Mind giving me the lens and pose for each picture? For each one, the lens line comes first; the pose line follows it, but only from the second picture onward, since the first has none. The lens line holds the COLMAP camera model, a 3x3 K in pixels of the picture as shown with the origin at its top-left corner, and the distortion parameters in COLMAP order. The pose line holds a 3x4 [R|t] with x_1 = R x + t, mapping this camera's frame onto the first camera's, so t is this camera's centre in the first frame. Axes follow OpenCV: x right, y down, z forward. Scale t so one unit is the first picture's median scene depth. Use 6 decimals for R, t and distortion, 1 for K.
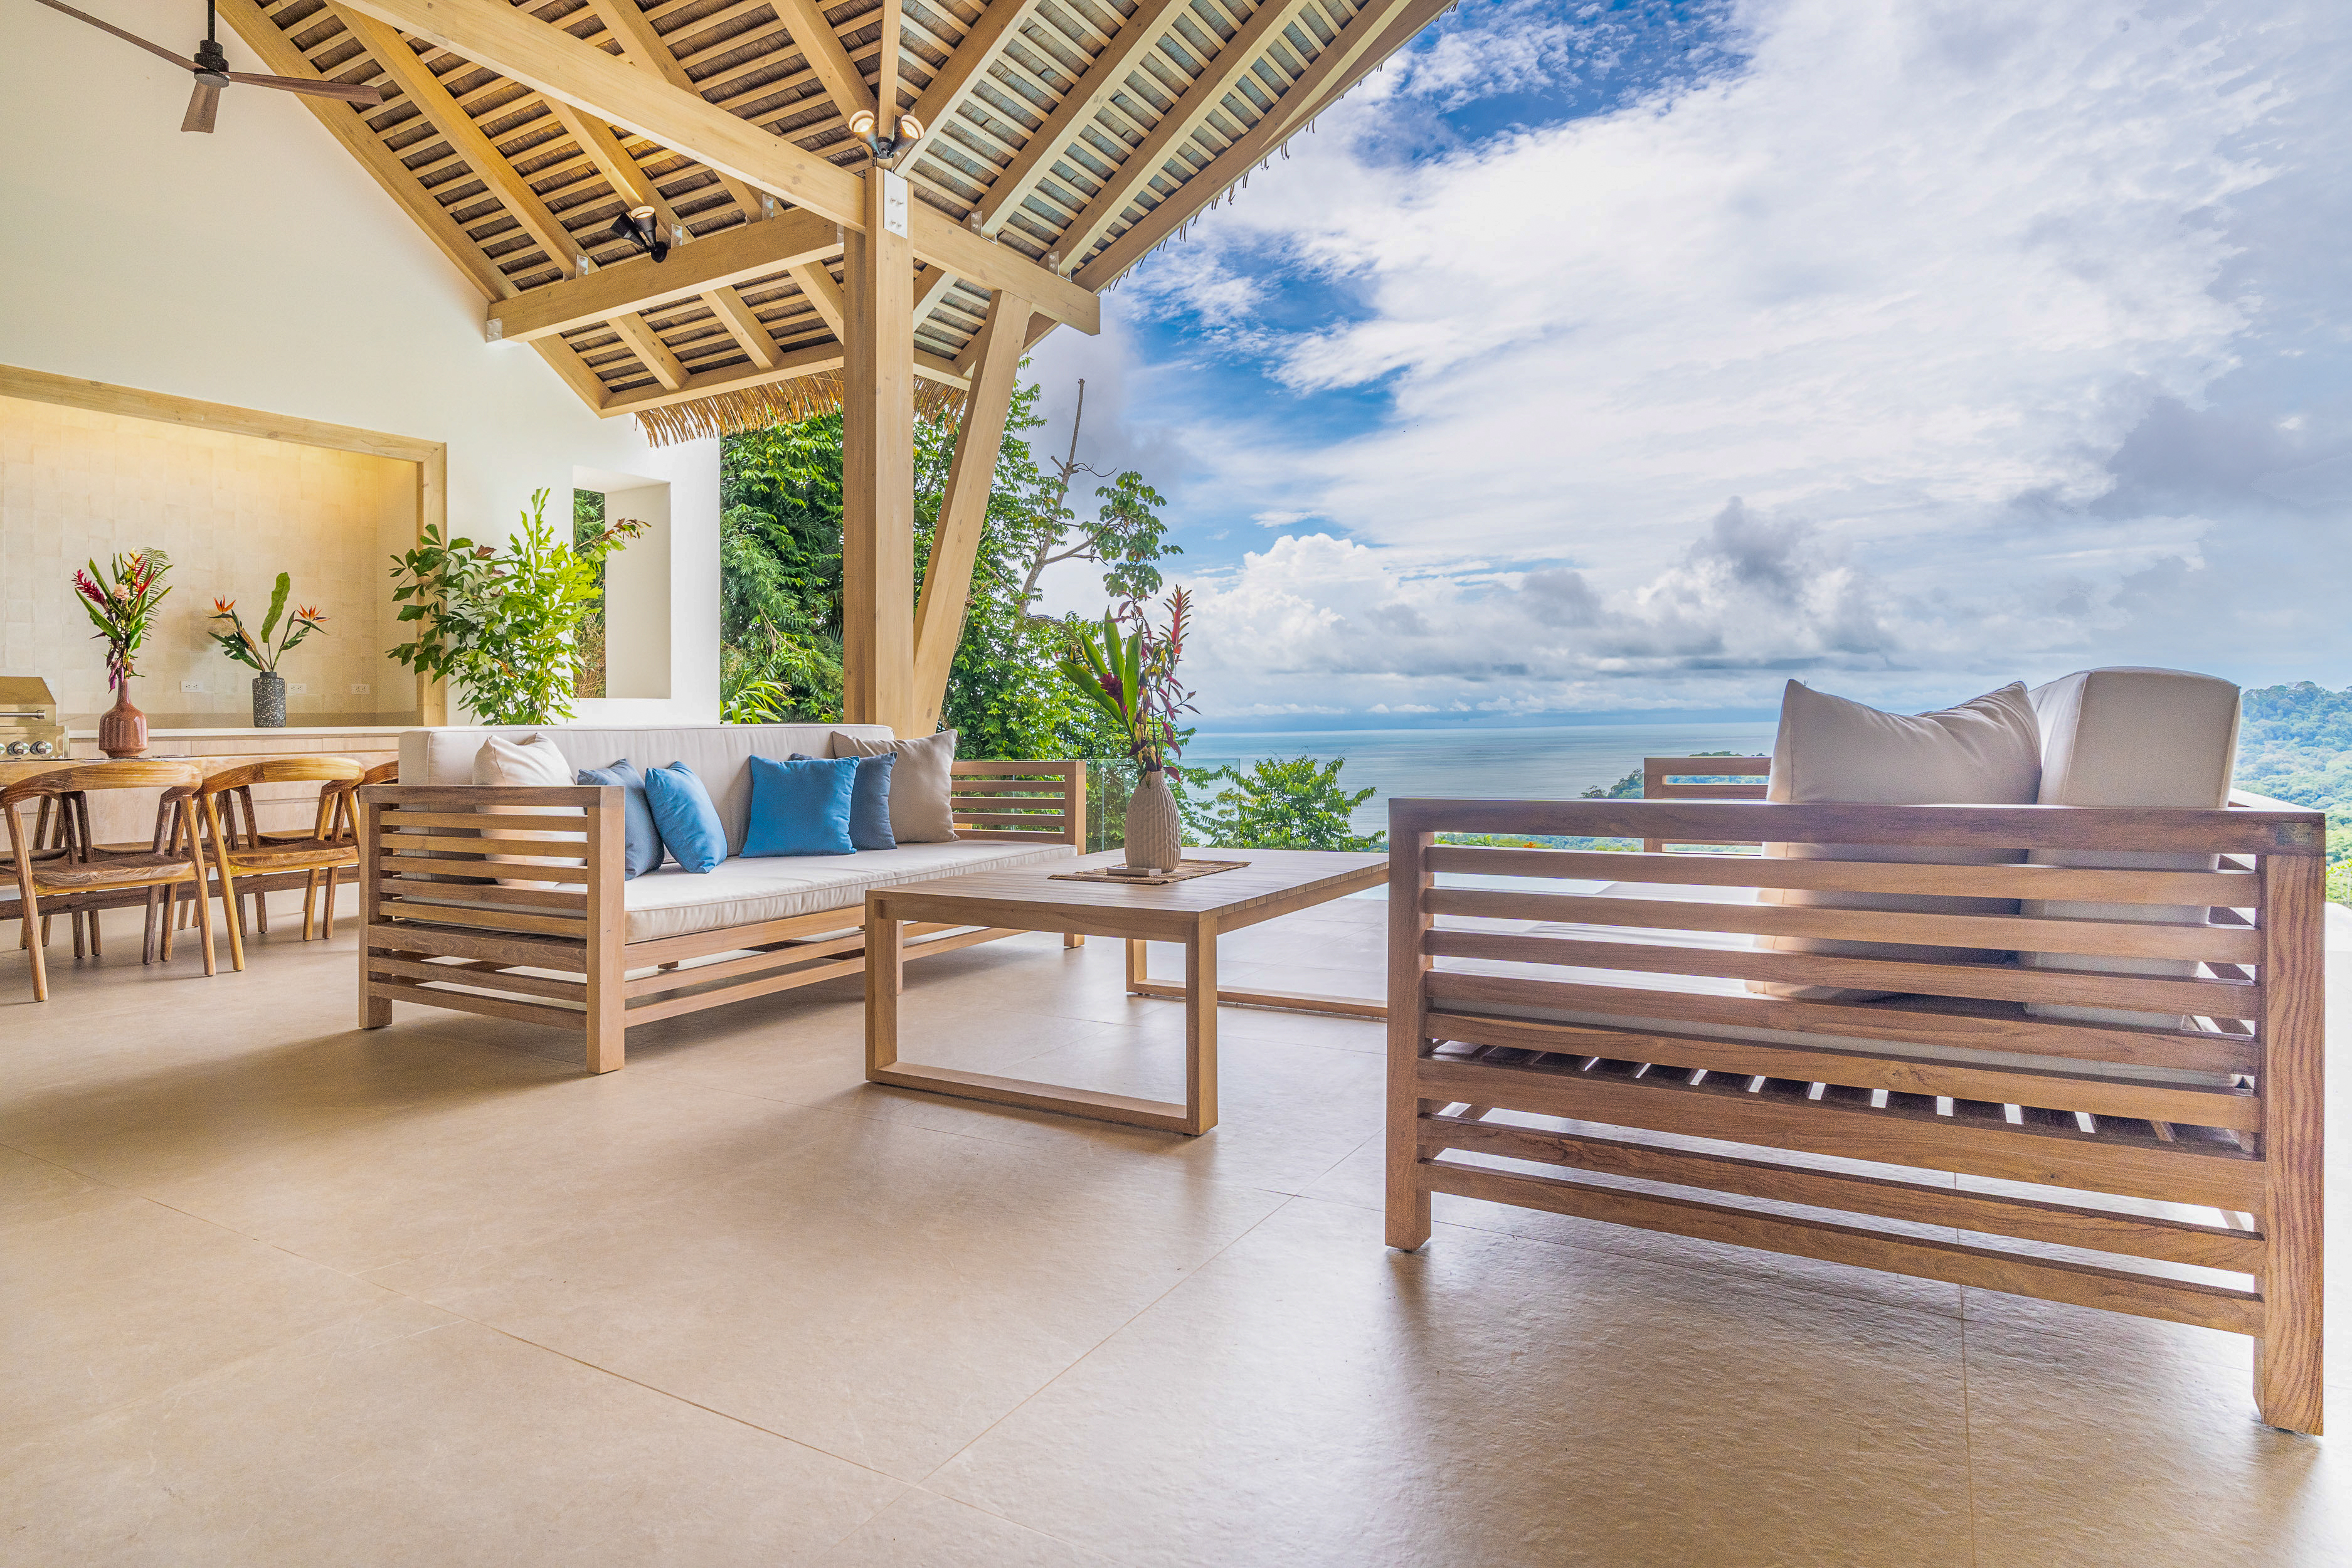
lens RADIAL K [[1297.3, 0, 1176.0], [0, 1297.3, 784.0], [0, 0, 1]] dist [-0.006117, -0.001098]
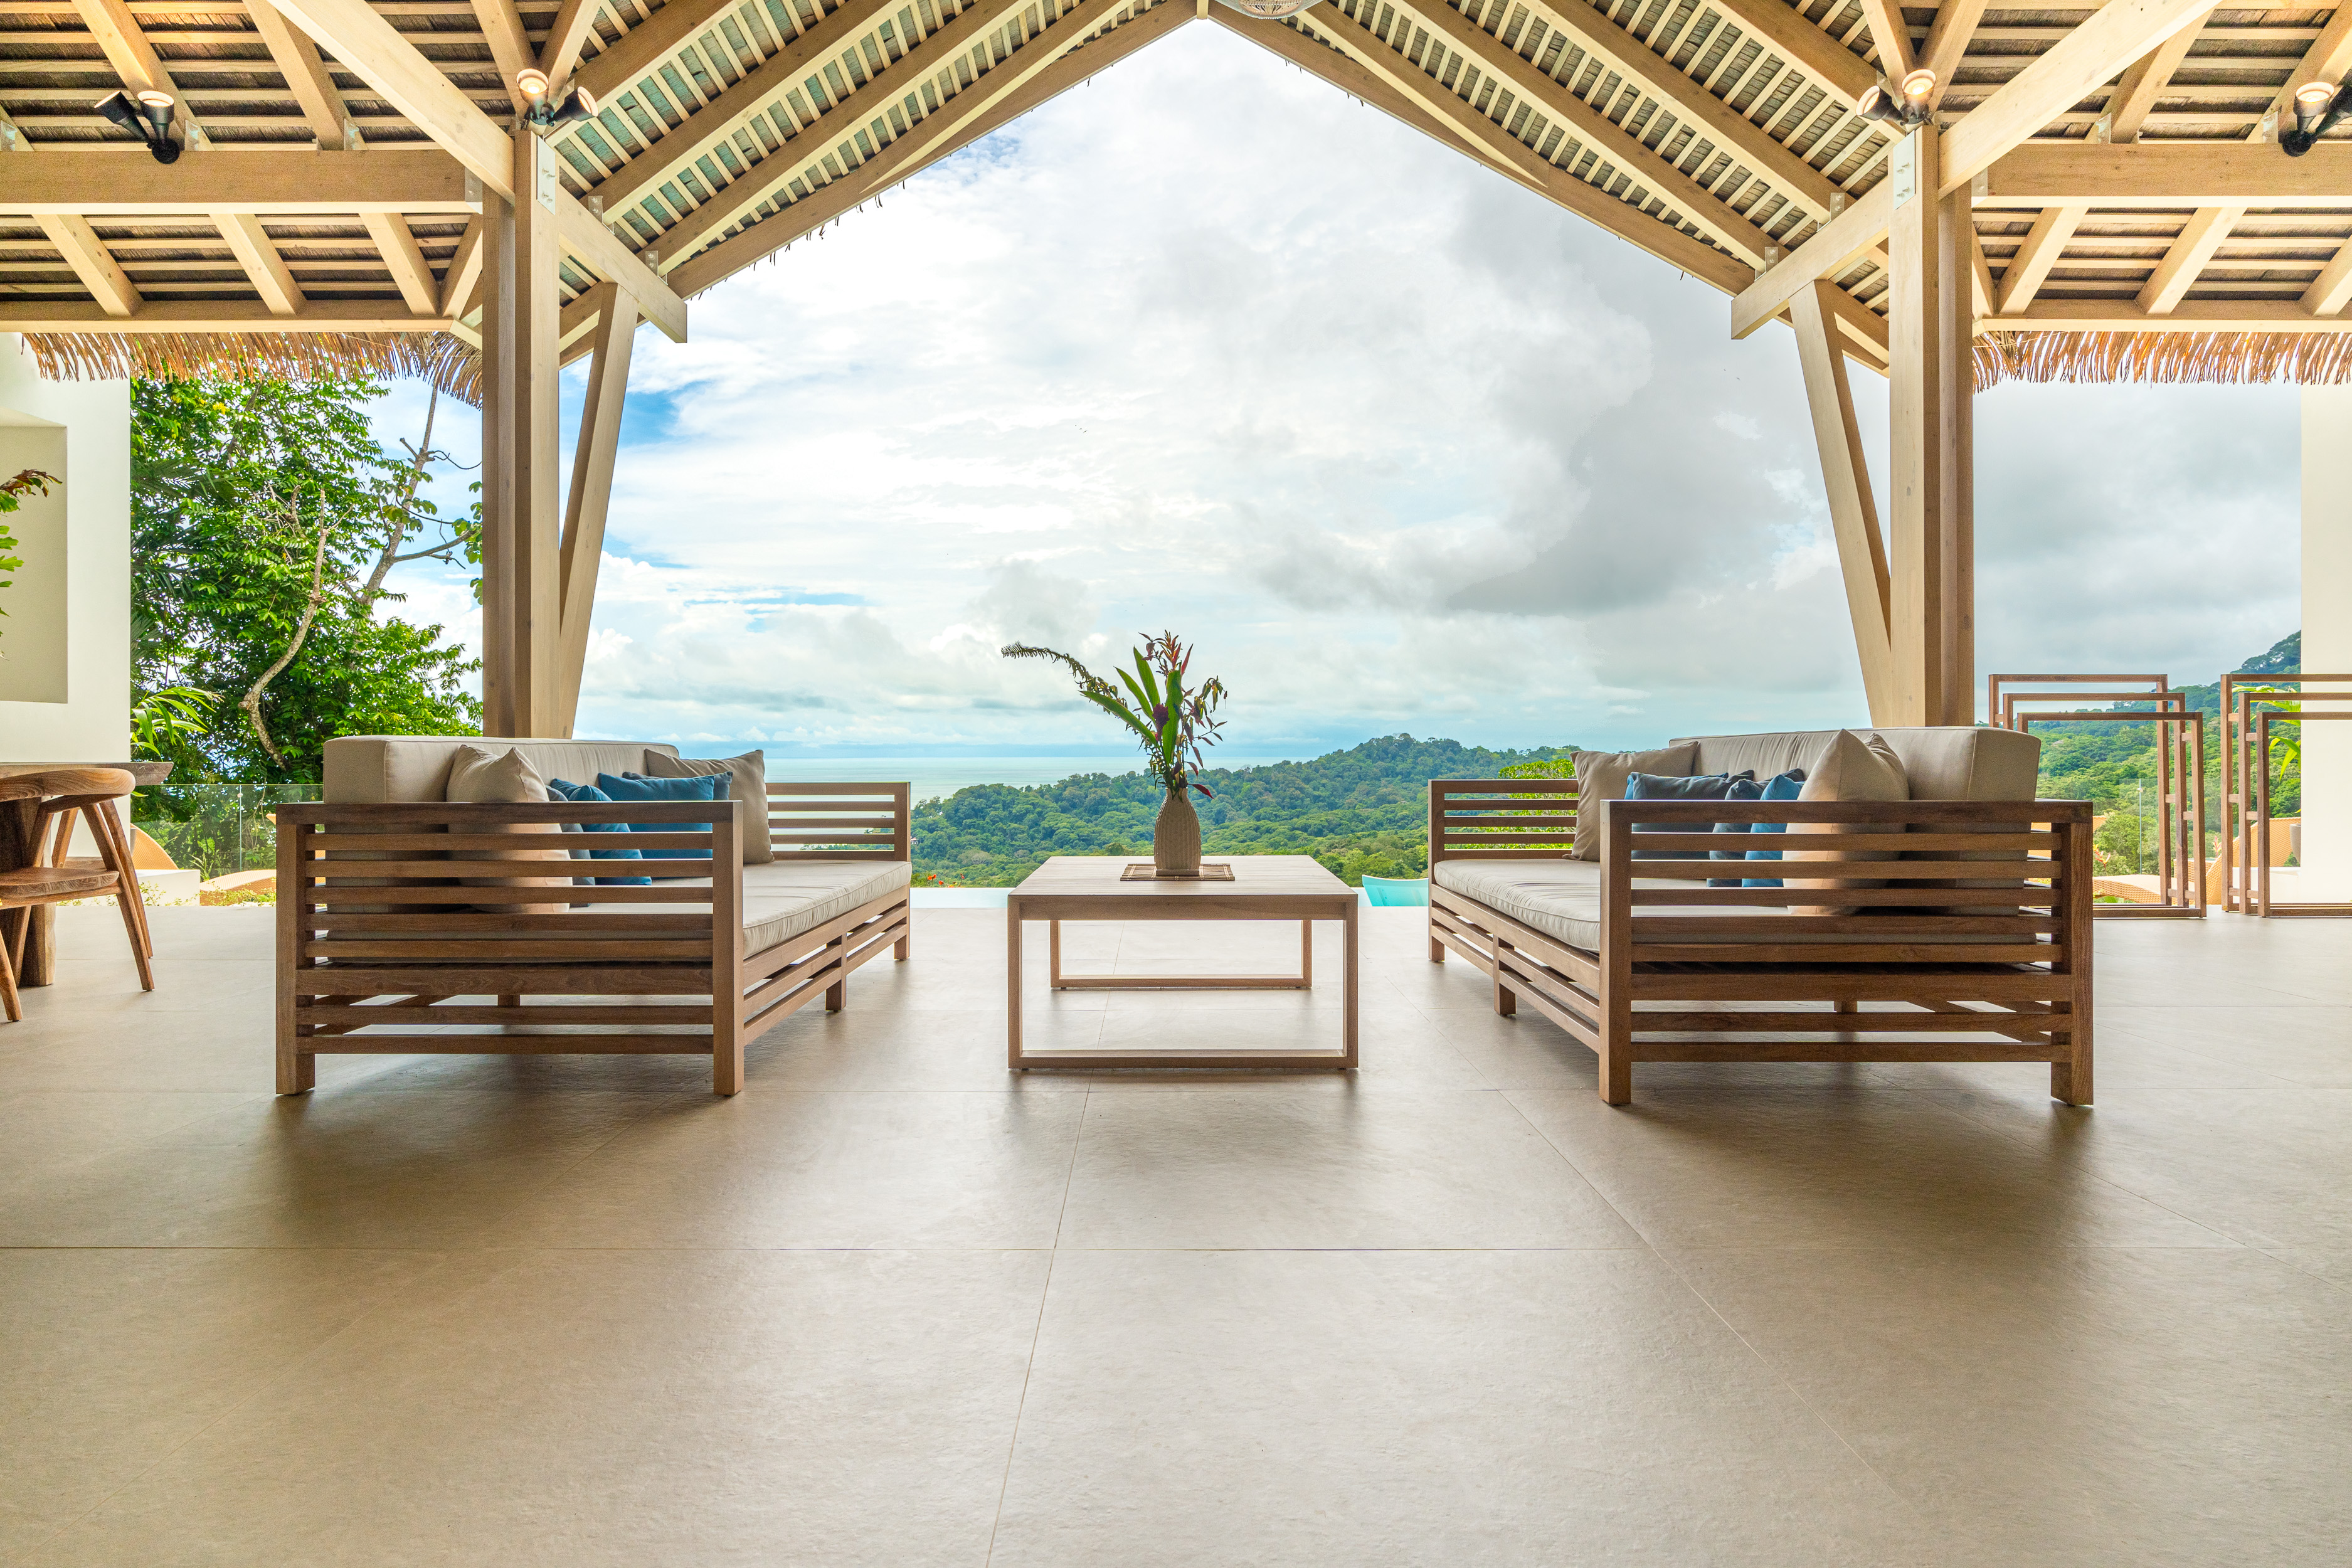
lens RADIAL K [[1294.1, 0, 1176.0], [0, 1294.1, 784.0], [0, 0, 1]] dist [0.003543, 0.000329]
pose [[0.861388, 0.003193, 0.507938, -0.245391], [0.009280, 0.999714, -0.022023, 0.005254], [-0.507863, 0.023684, 0.861112, -0.003095]]
